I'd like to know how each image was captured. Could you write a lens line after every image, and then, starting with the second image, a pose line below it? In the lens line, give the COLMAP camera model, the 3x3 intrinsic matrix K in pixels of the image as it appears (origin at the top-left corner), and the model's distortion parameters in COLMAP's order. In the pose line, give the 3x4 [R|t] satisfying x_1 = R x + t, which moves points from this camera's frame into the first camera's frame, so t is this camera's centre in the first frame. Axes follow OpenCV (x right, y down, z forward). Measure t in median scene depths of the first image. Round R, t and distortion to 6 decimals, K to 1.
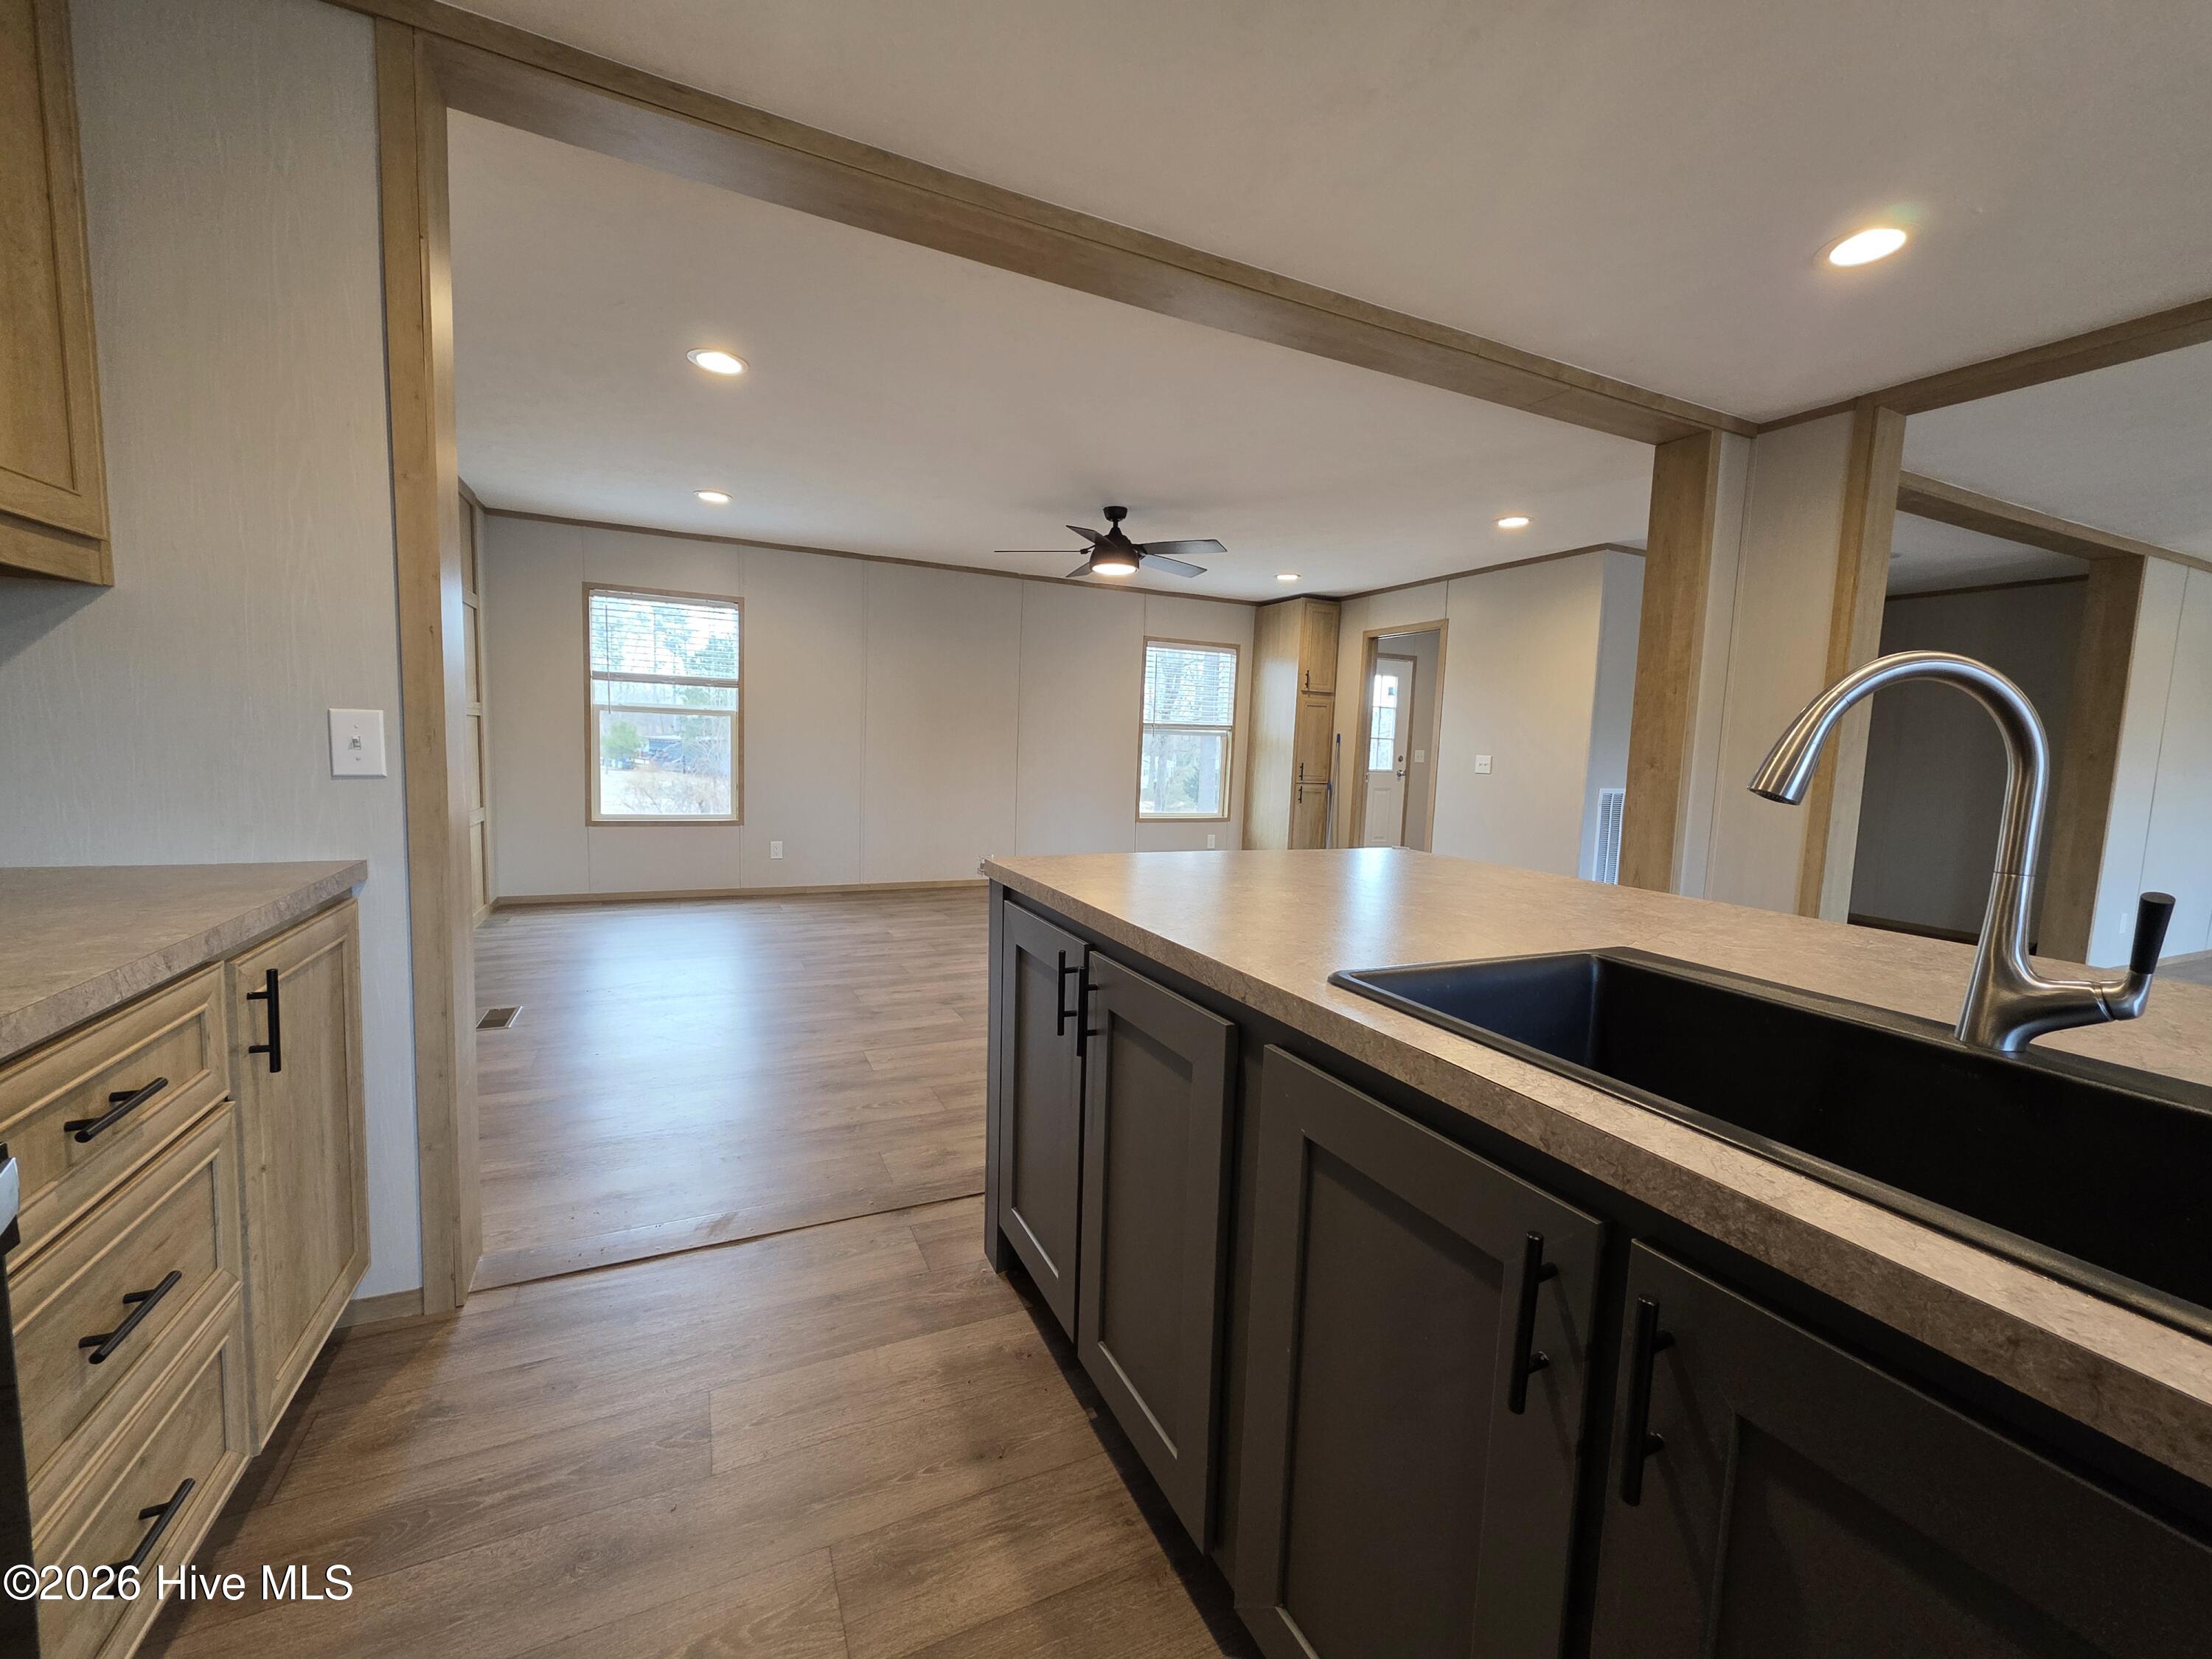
lens RADIAL K [[879.7, 0, 1085.4], [0, 879.7, 820.8], [0, 0, 1]] dist [0.001171, 0.000879]
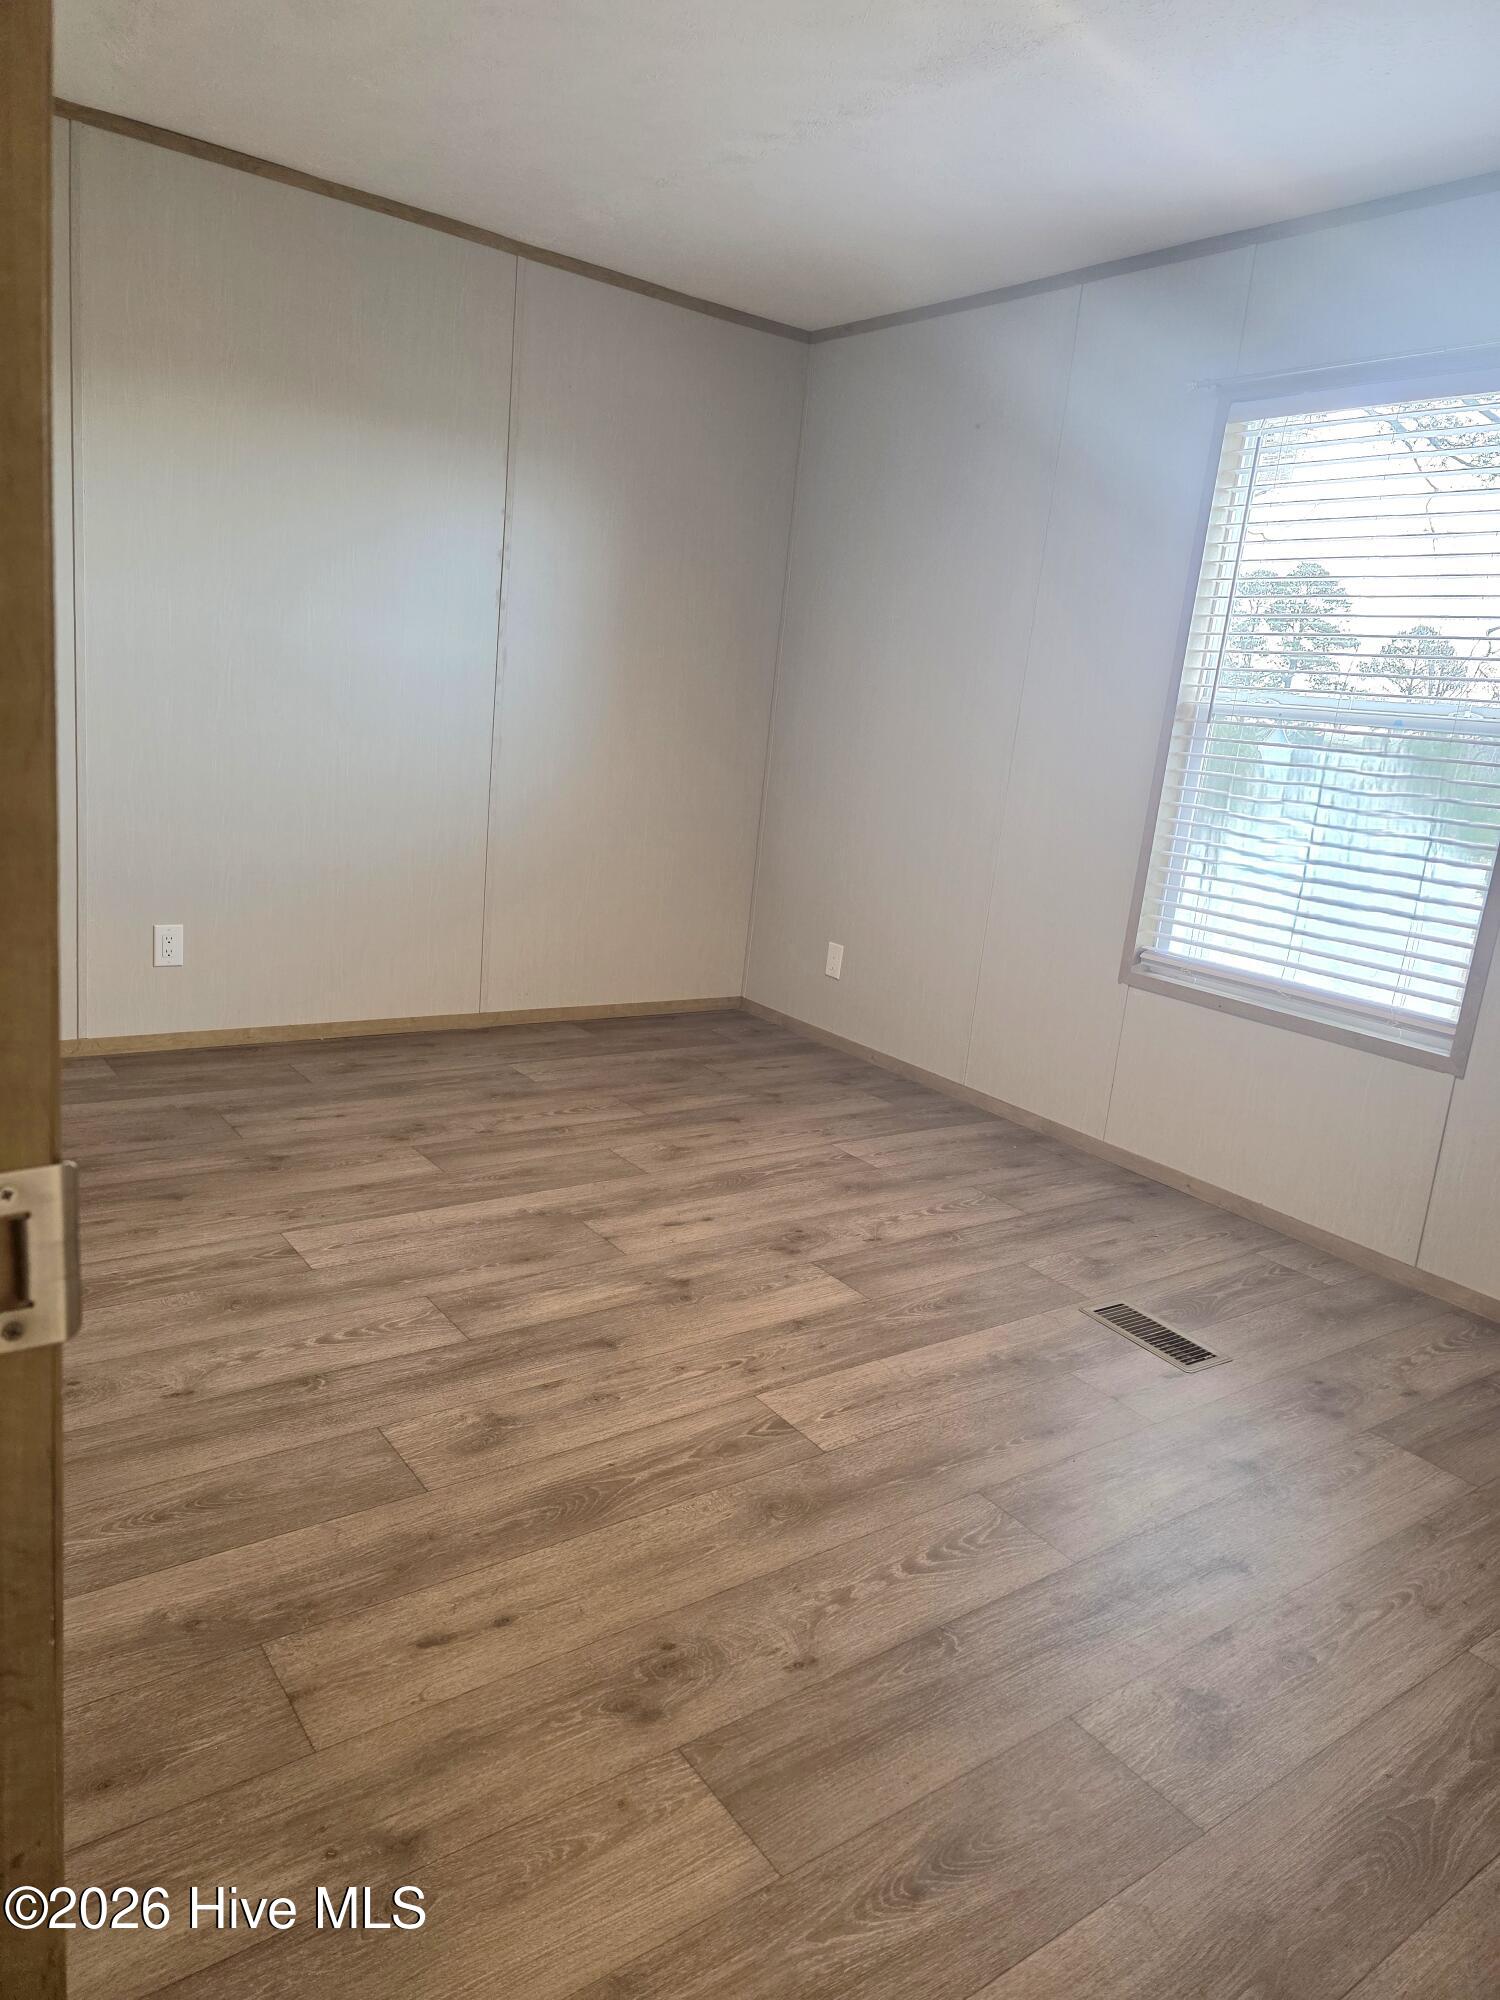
lens RADIAL K [[1334.3, 0, 746.2], [0, 1334.3, 1003.0], [0, 0, 1]] dist [0.024600, -0.000426]
pose [[0.977734, 0.012120, 0.209497, -0.164322], [-0.041068, 0.990077, 0.134392, -0.015454], [-0.205790, -0.140003, 0.968530, 0.139888]]
